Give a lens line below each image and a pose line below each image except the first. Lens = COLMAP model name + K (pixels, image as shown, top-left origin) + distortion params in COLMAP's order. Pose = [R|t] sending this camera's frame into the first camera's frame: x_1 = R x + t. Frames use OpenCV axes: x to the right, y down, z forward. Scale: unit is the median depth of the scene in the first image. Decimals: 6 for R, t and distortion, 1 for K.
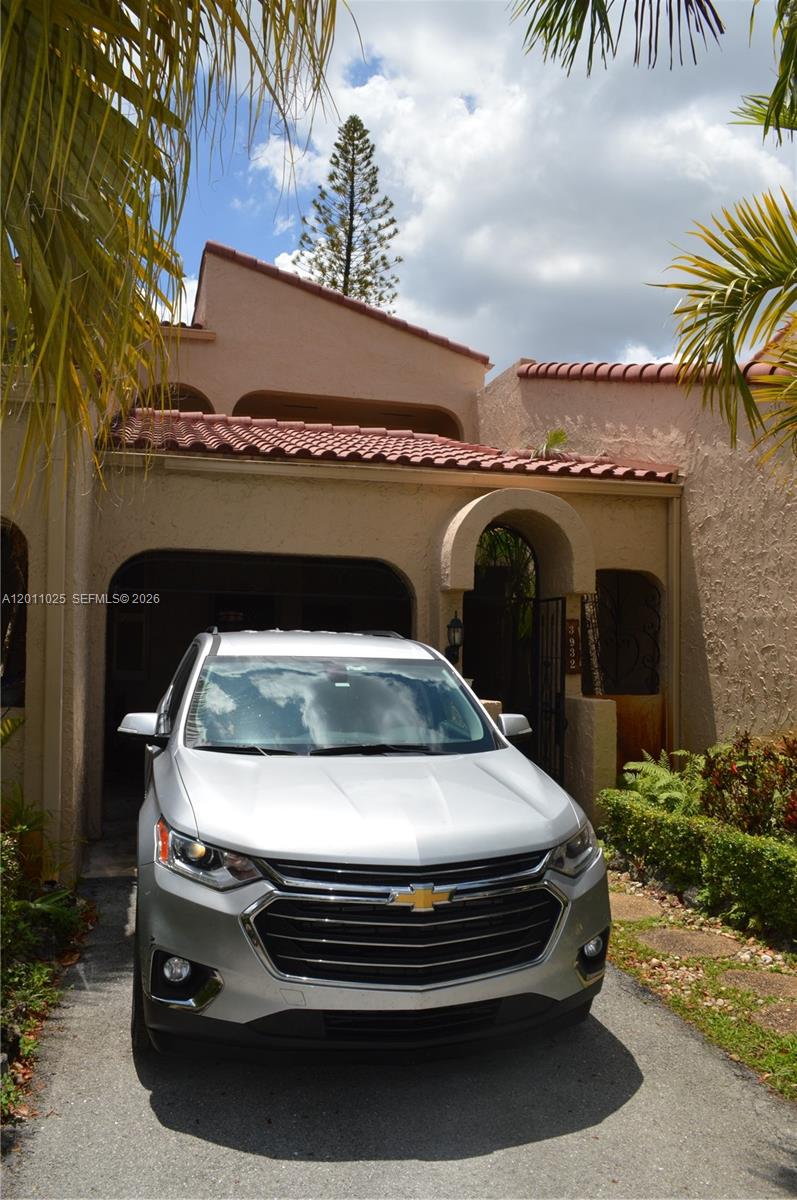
lens RADIAL K [[949.7, 0, 394.2], [0, 949.7, 607.3], [0, 0, 1]] dist [-0.017302, 0.015166]
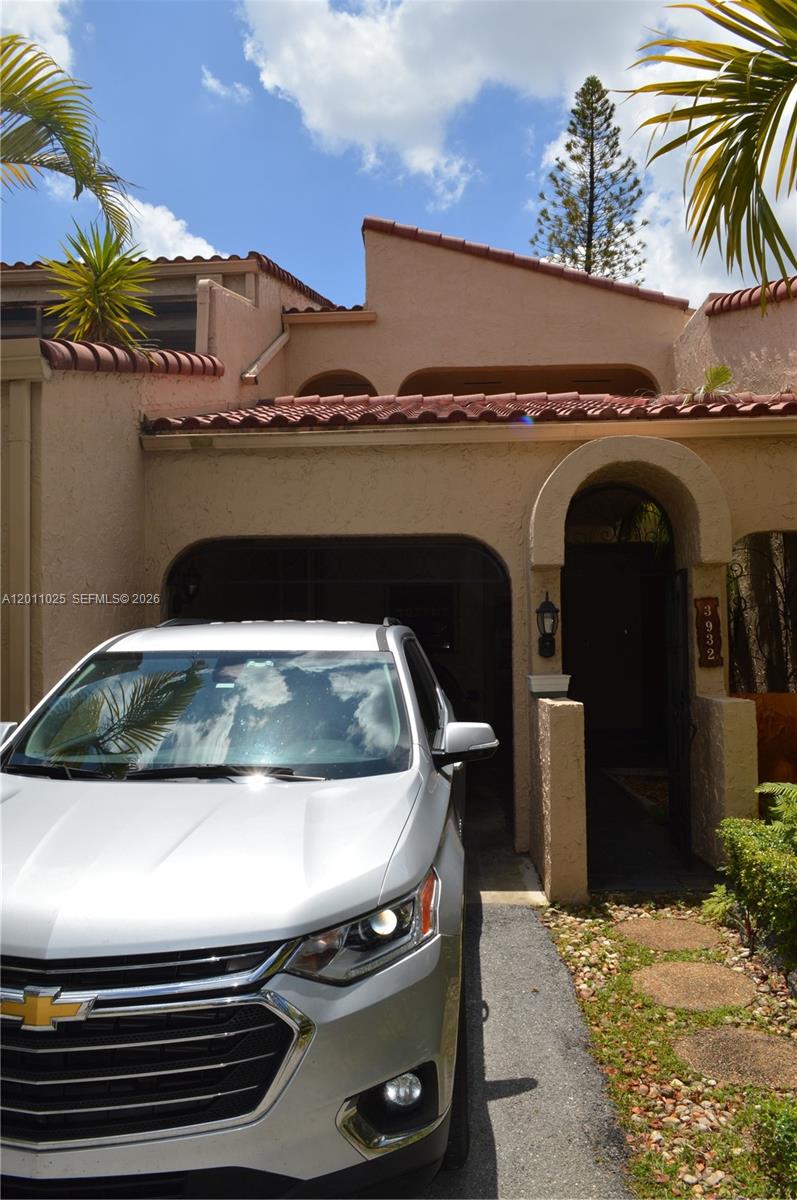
lens RADIAL K [[949.7, 0, 394.2], [0, 949.7, 607.3], [0, 0, 1]] dist [-0.017302, 0.015166]
pose [[0.950103, -0.036467, -0.309798, 0.187666], [0.036988, 0.999307, -0.004192, 0.014942], [0.309736, -0.007476, 0.950793, 0.176980]]
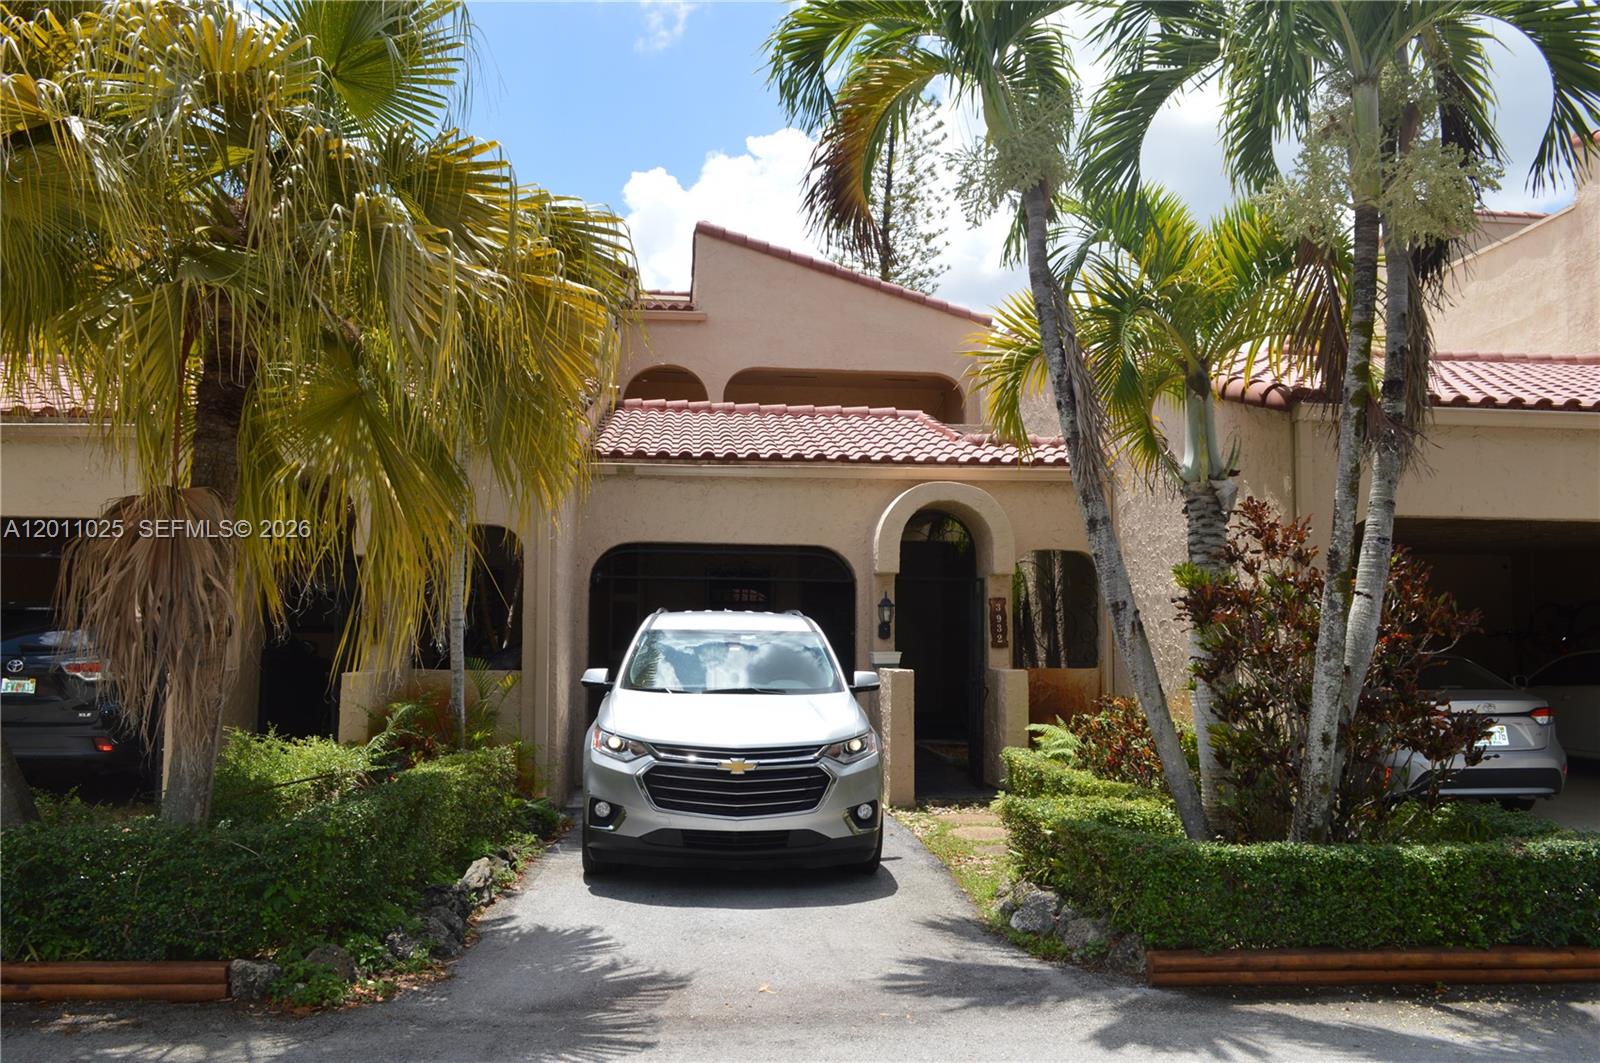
lens RADIAL K [[1265.5, 0, 796.2], [0, 1265.5, 524.2], [0, 0, 1]] dist [-0.016689, 0.005132]
pose [[0.986097, -0.021379, -0.164789, 0.204431], [0.014352, 0.998941, -0.043712, -0.011825], [0.165549, 0.040739, 0.985360, -0.494135]]
